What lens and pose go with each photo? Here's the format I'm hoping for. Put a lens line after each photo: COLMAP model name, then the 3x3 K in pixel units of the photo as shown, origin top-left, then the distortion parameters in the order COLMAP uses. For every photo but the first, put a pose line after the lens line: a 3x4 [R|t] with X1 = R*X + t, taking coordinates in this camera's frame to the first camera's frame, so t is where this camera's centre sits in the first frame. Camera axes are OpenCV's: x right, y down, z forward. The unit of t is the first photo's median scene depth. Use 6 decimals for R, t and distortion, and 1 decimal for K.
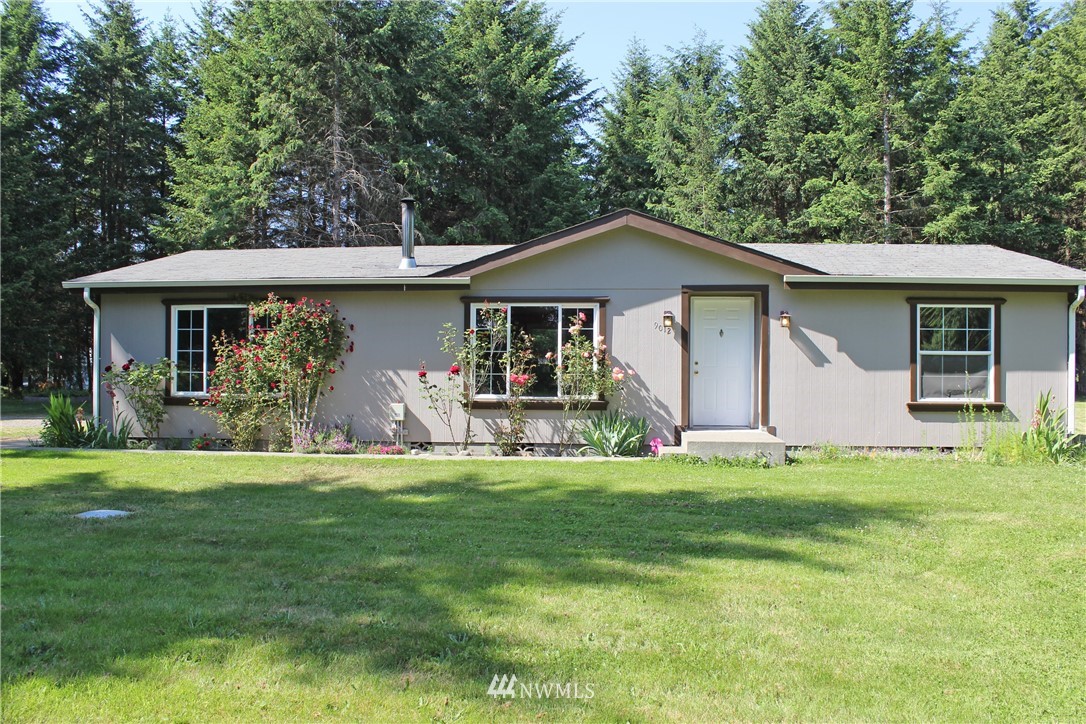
lens RADIAL K [[899.7, 0, 540.9], [0, 899.7, 372.0], [0, 0, 1]] dist [-0.158038, 0.129253]
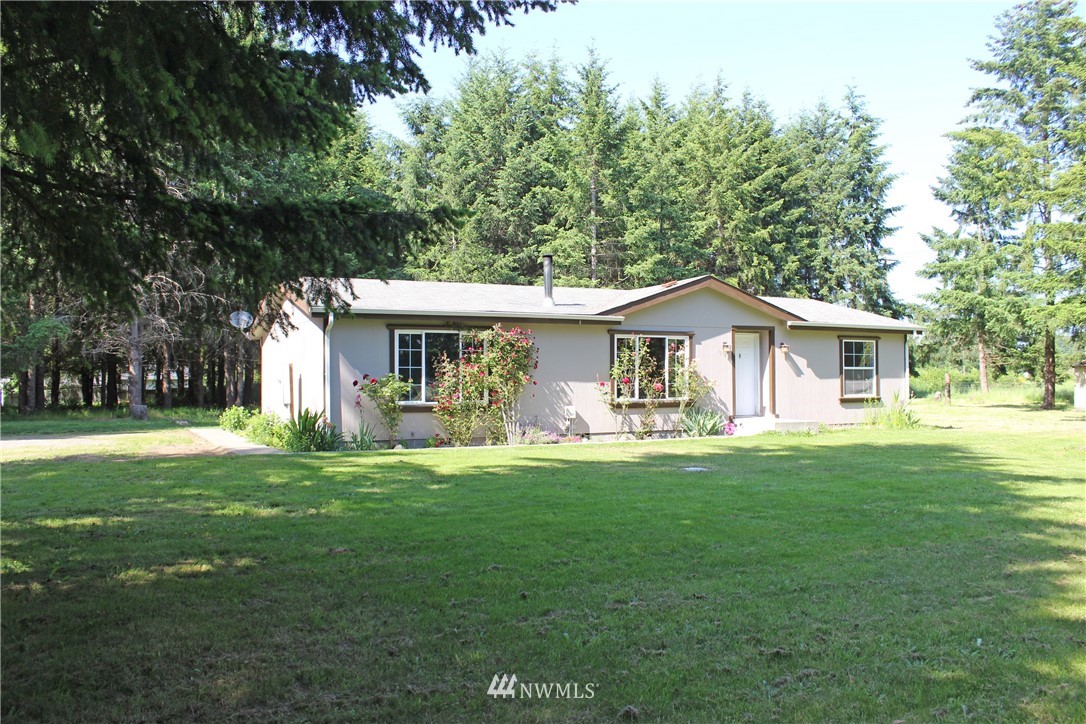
lens RADIAL K [[899.7, 0, 540.9], [0, 899.7, 372.0], [0, 0, 1]] dist [-0.158038, 0.129253]
pose [[0.856441, -0.004026, 0.516230, -0.925182], [0.011278, 0.999877, -0.010913, -0.002429], [-0.516122, 0.015168, 0.856381, -0.159553]]
